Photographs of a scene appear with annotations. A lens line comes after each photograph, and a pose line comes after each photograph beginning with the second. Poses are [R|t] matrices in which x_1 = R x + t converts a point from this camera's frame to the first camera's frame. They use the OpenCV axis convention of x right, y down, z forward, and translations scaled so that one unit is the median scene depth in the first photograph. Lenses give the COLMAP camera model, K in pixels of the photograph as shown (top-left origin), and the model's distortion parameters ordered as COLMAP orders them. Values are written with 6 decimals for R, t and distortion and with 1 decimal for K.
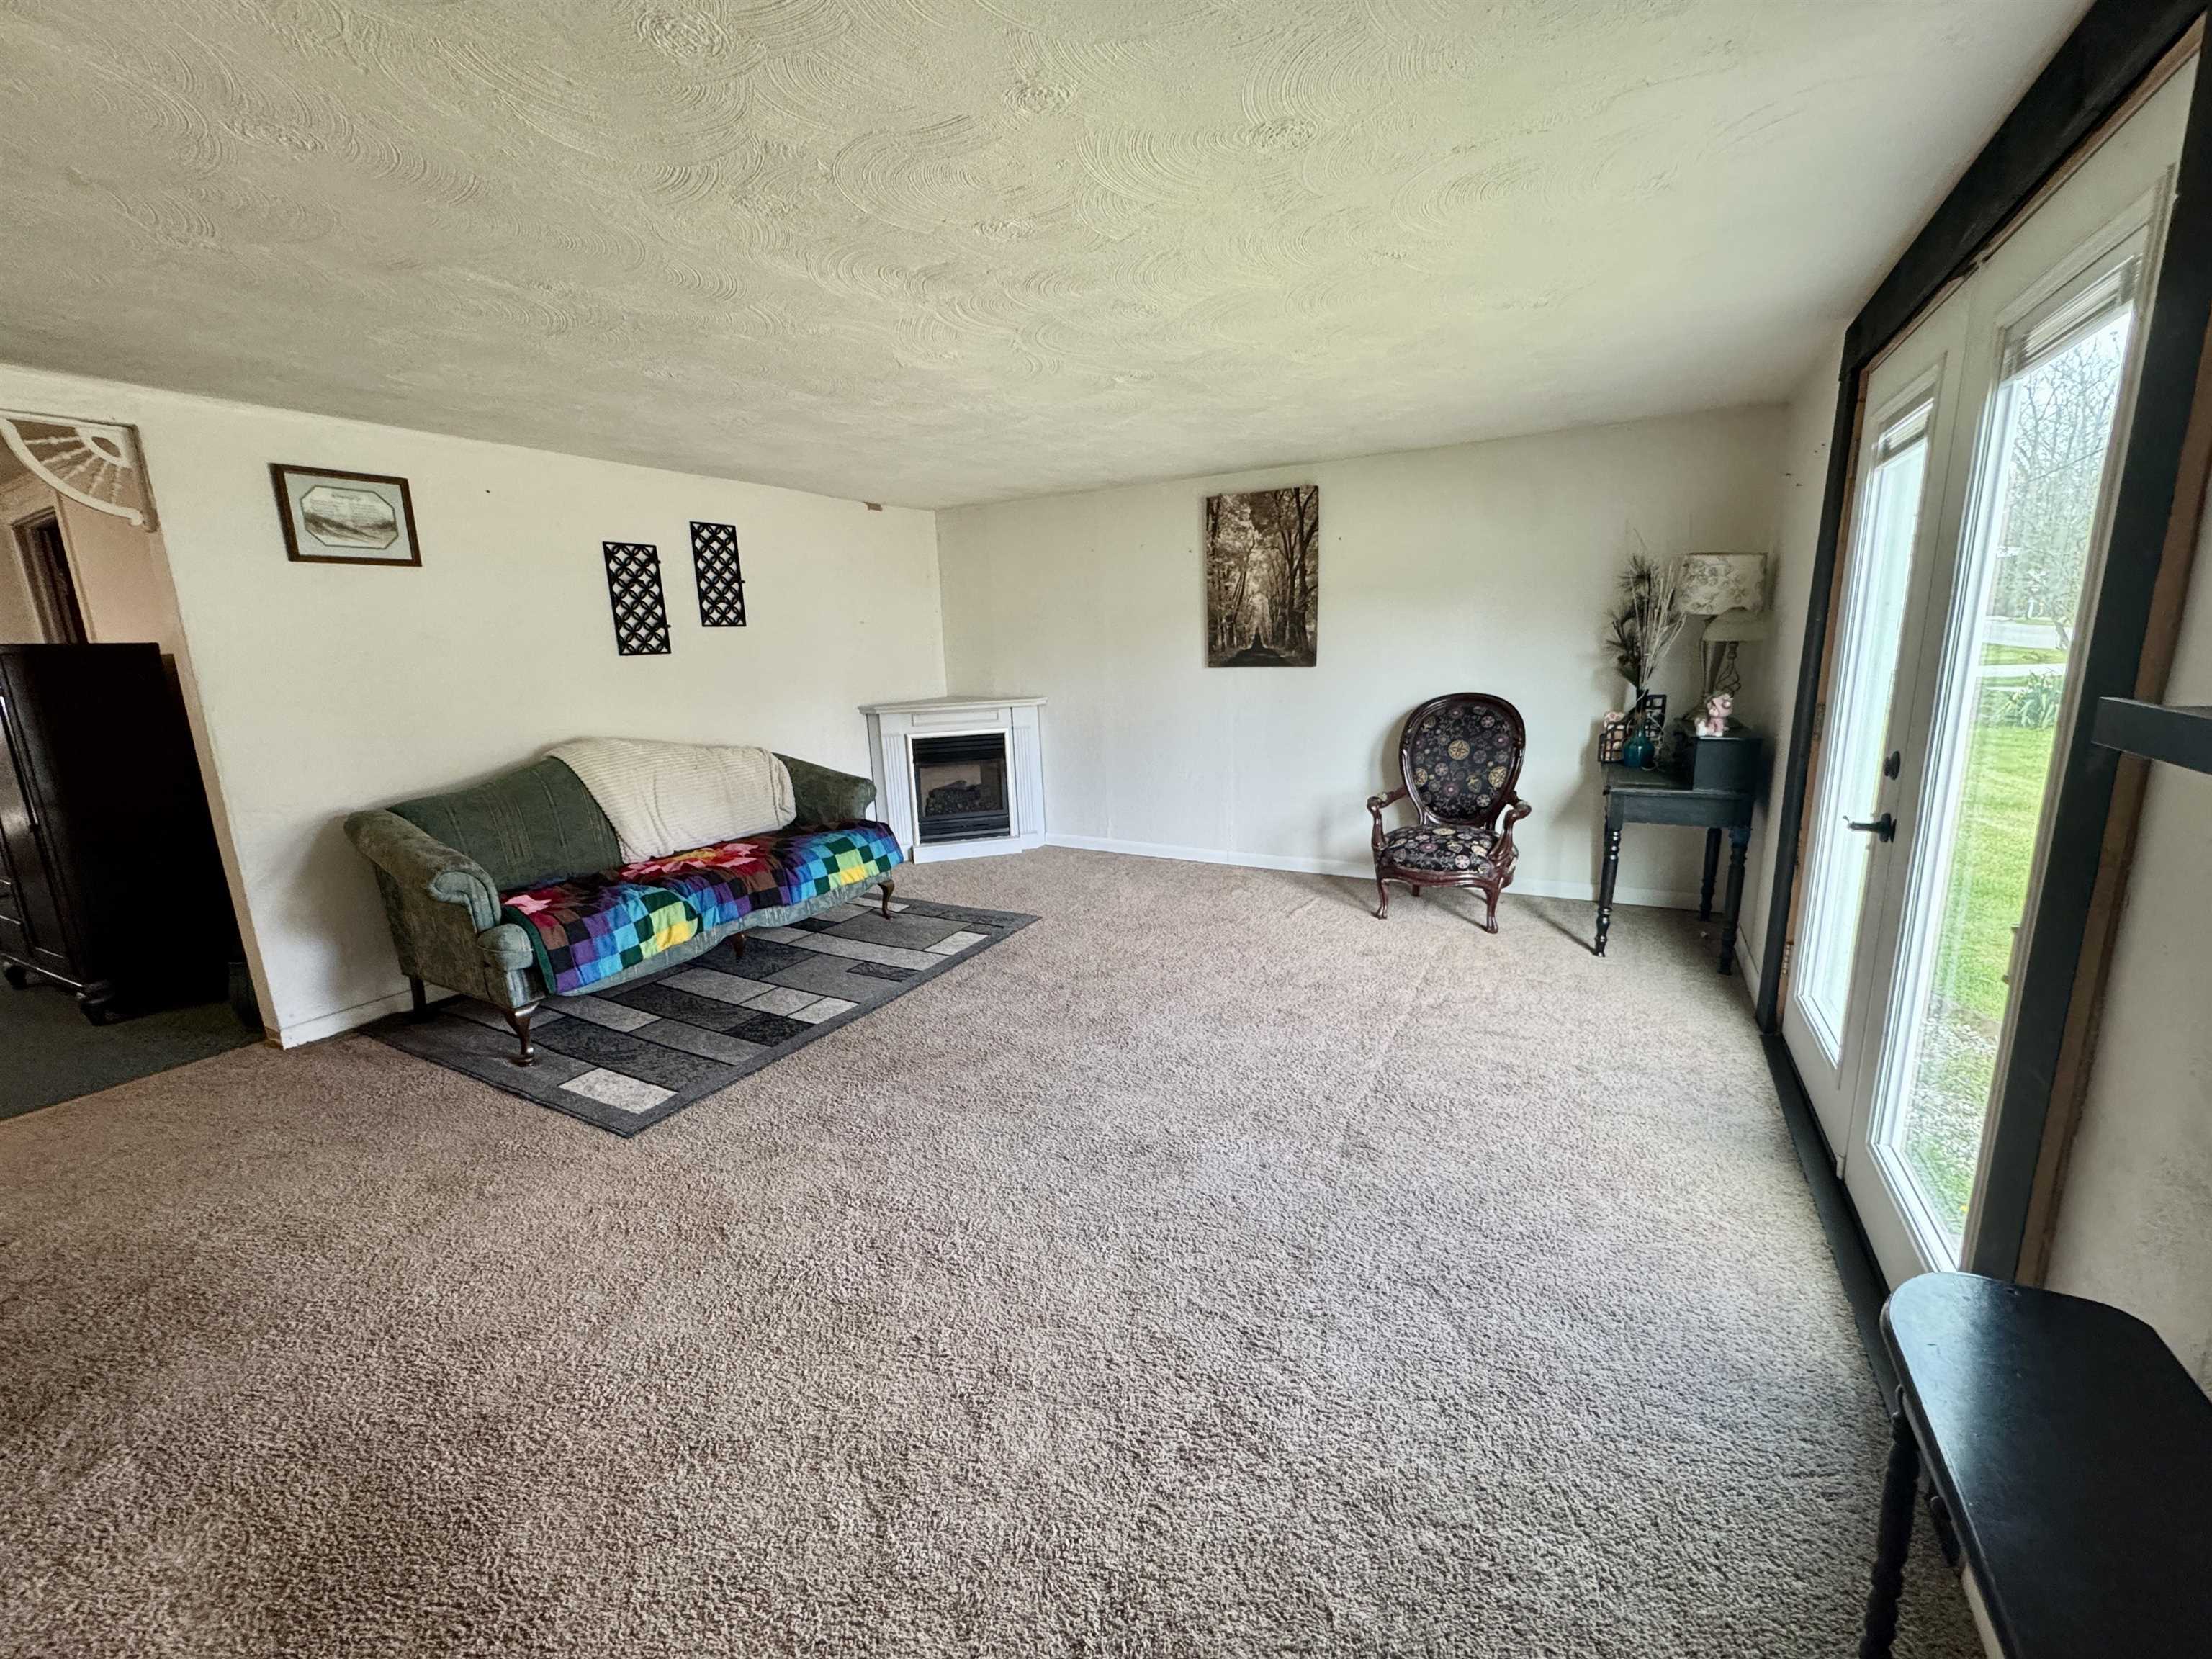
lens RADIAL K [[890.1, 0, 1103.7], [0, 890.1, 828.3], [0, 0, 1]] dist [-0.000863, 0.000011]
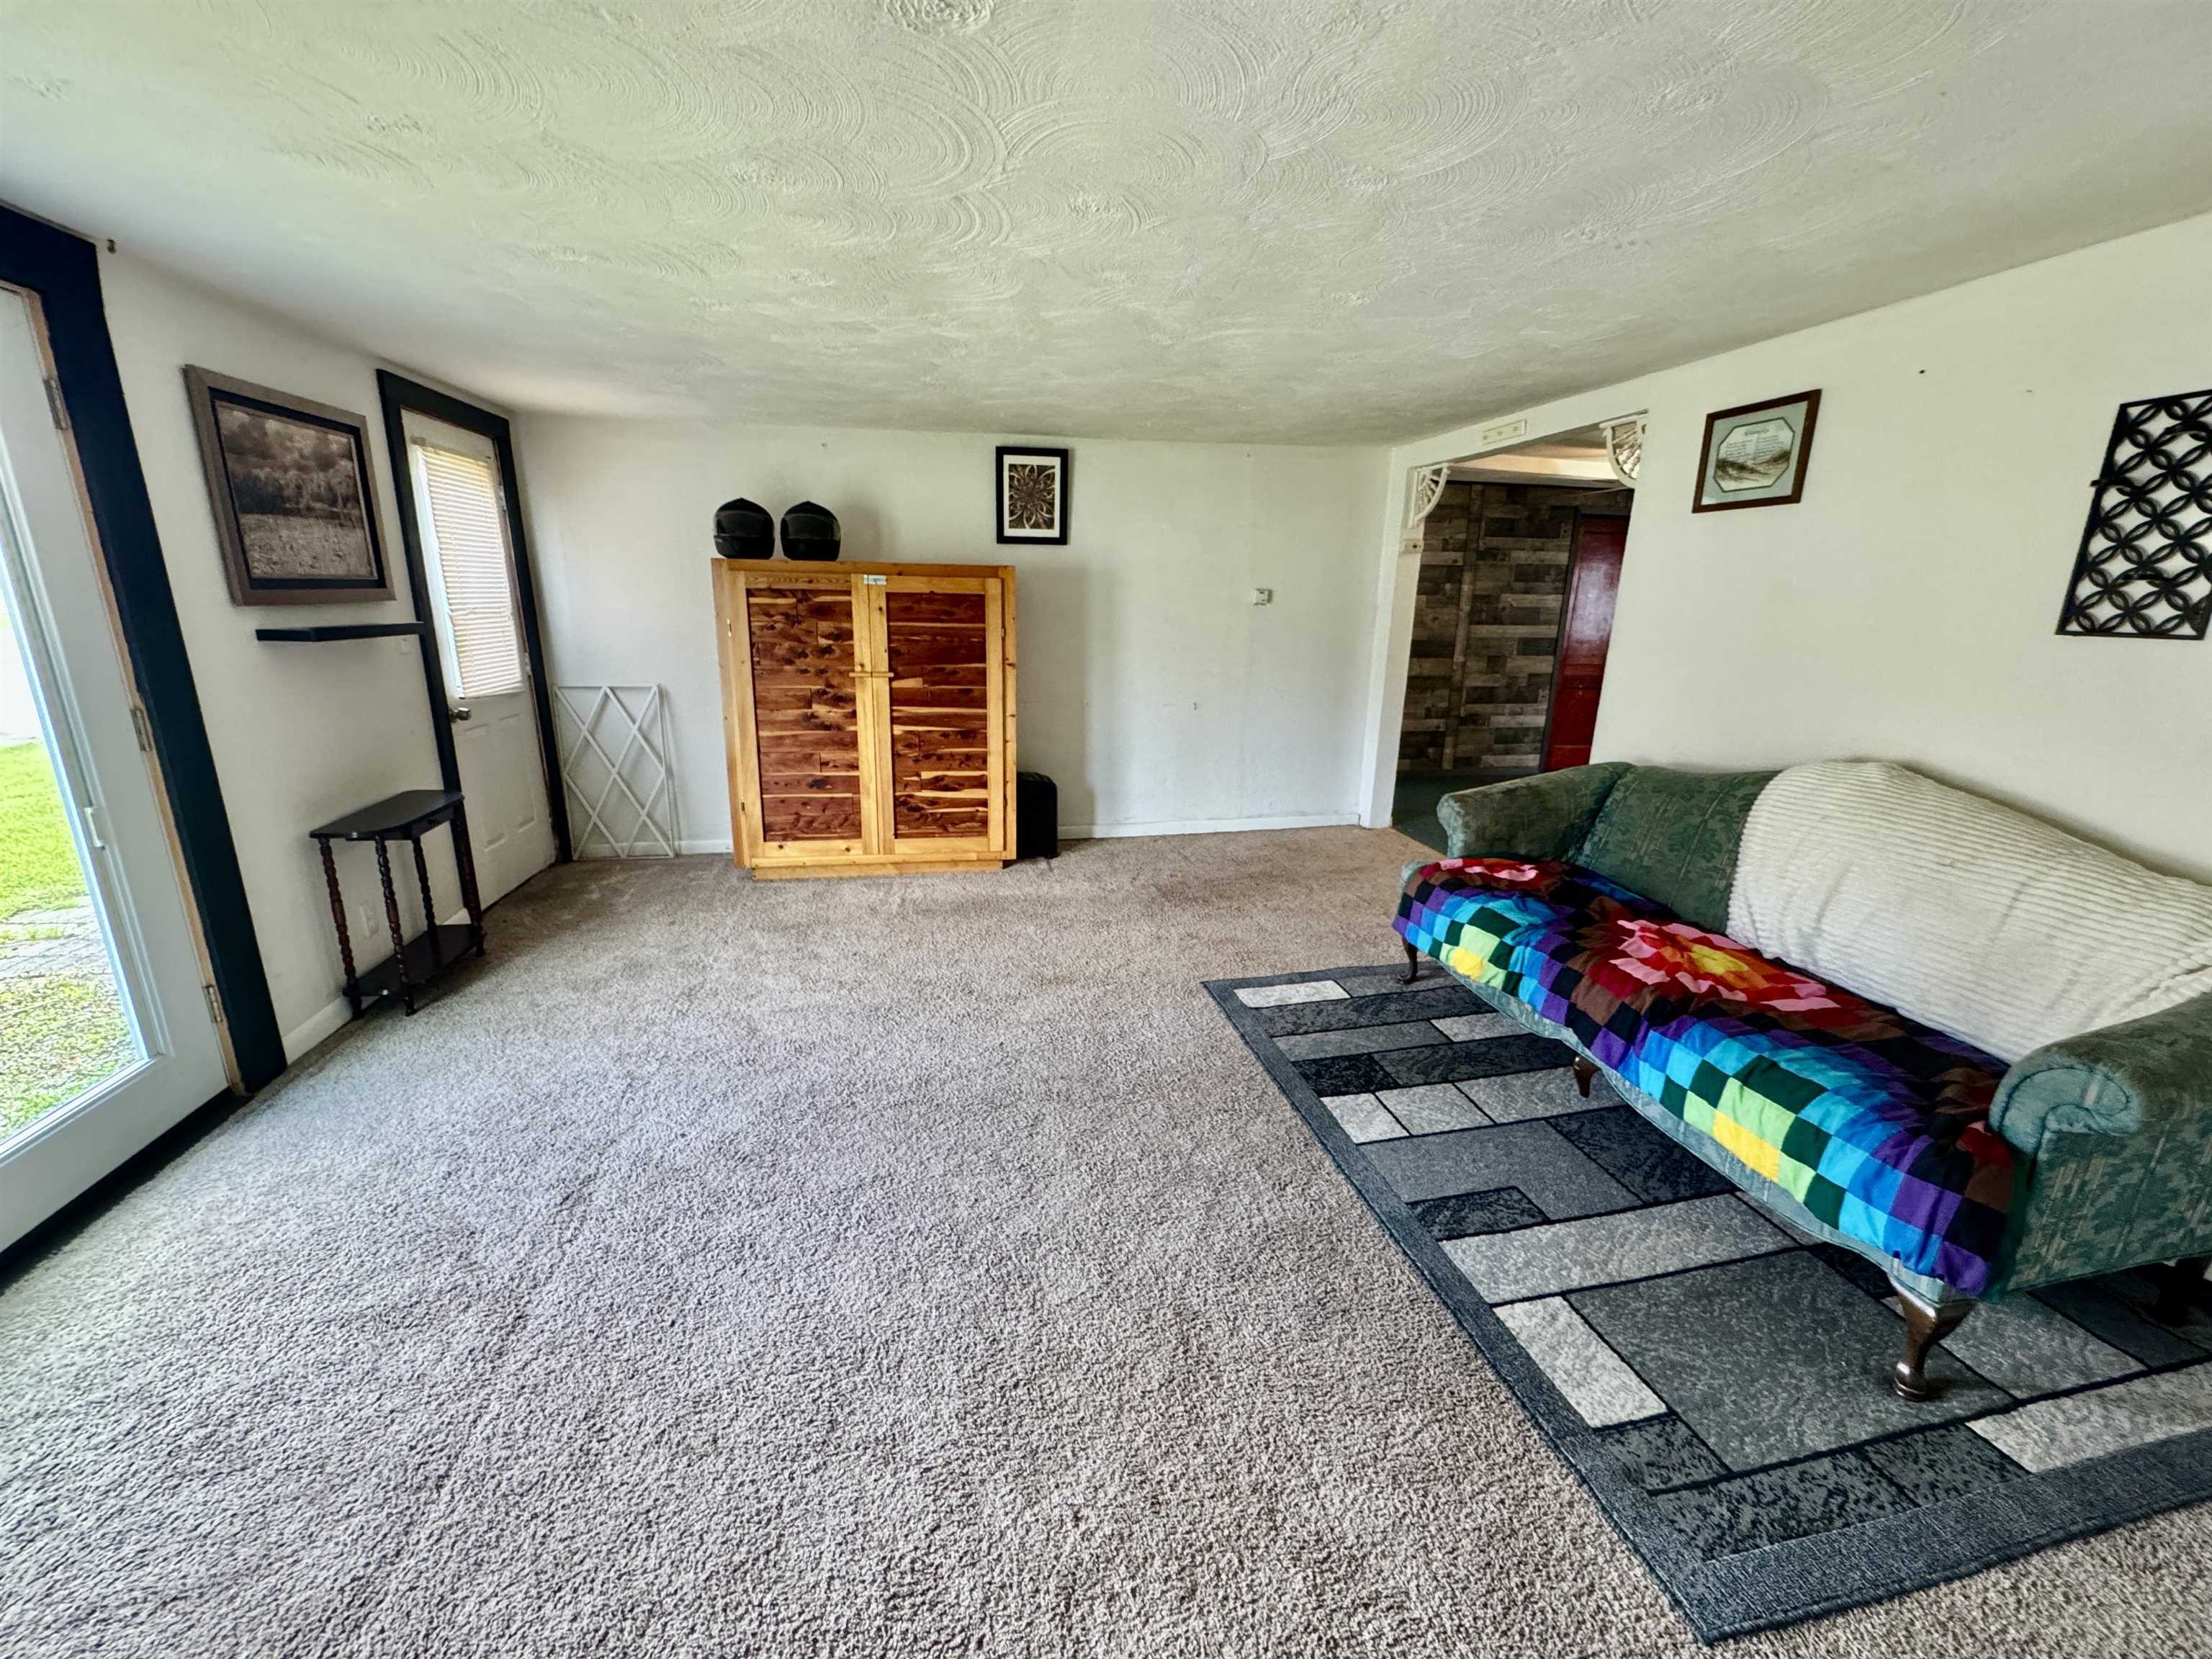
lens RADIAL K [[890.1, 0, 1110.2], [0, 890.1, 821.9], [0, 0, 1]] dist [-0.000863, 0.000011]
pose [[-0.751047, 0.184711, -0.633885, 0.248995], [-0.130742, 0.899453, 0.417003, -0.279836], [0.647174, 0.396064, -0.651382, 1.196835]]
